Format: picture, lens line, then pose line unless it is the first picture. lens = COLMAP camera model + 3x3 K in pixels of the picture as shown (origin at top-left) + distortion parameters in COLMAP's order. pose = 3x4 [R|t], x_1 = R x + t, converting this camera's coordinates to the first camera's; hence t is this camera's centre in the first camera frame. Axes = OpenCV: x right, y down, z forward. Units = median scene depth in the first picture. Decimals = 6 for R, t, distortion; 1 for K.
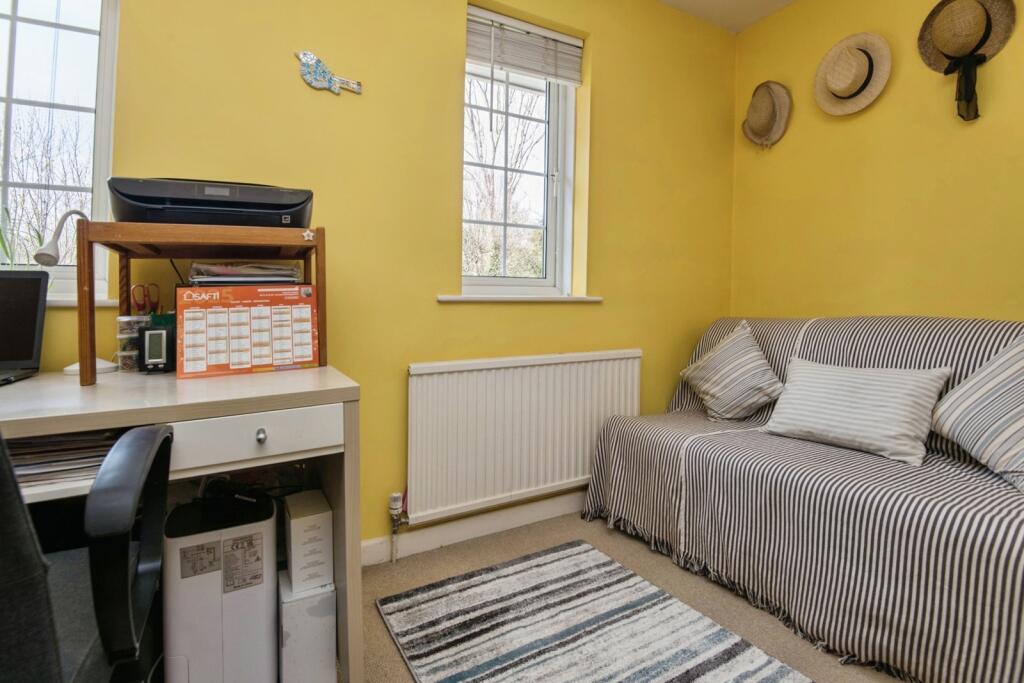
lens RADIAL K [[480.9, 0, 512.5], [0, 480.9, 319.9], [0, 0, 1]] dist [-0.000619, -0.019359]
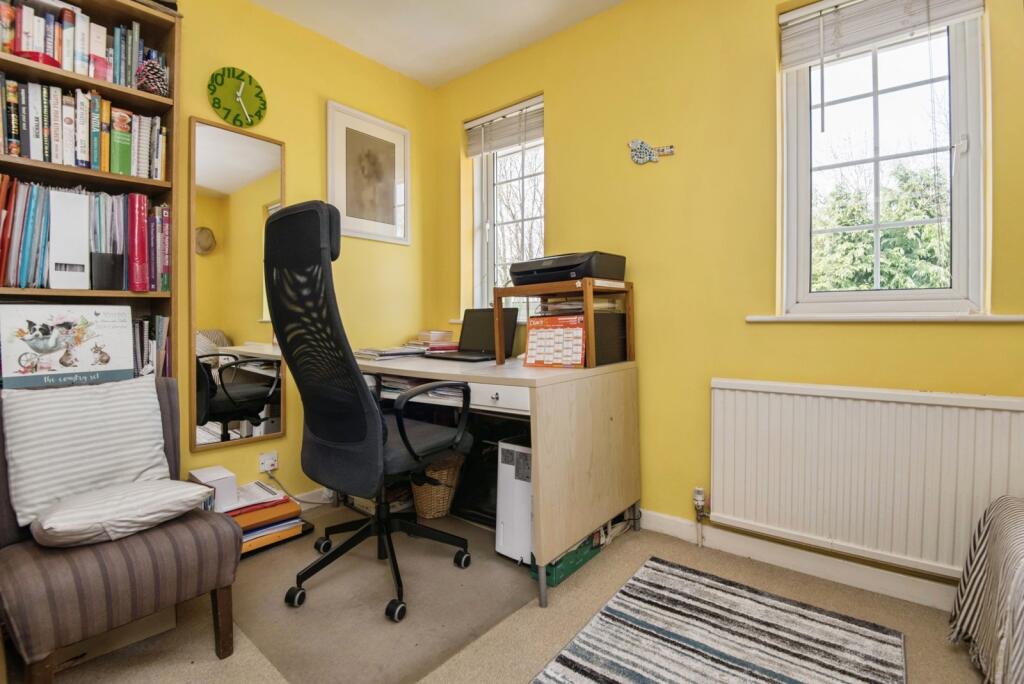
lens RADIAL K [[480.9, 0, 512.5], [0, 480.9, 320.4], [0, 0, 1]] dist [-0.000619, -0.019359]
pose [[0.366470, 0.013351, -0.930334, 0.799271], [-0.012683, 0.999876, 0.009353, -0.057086], [0.930343, 0.008372, 0.366594, 0.182343]]
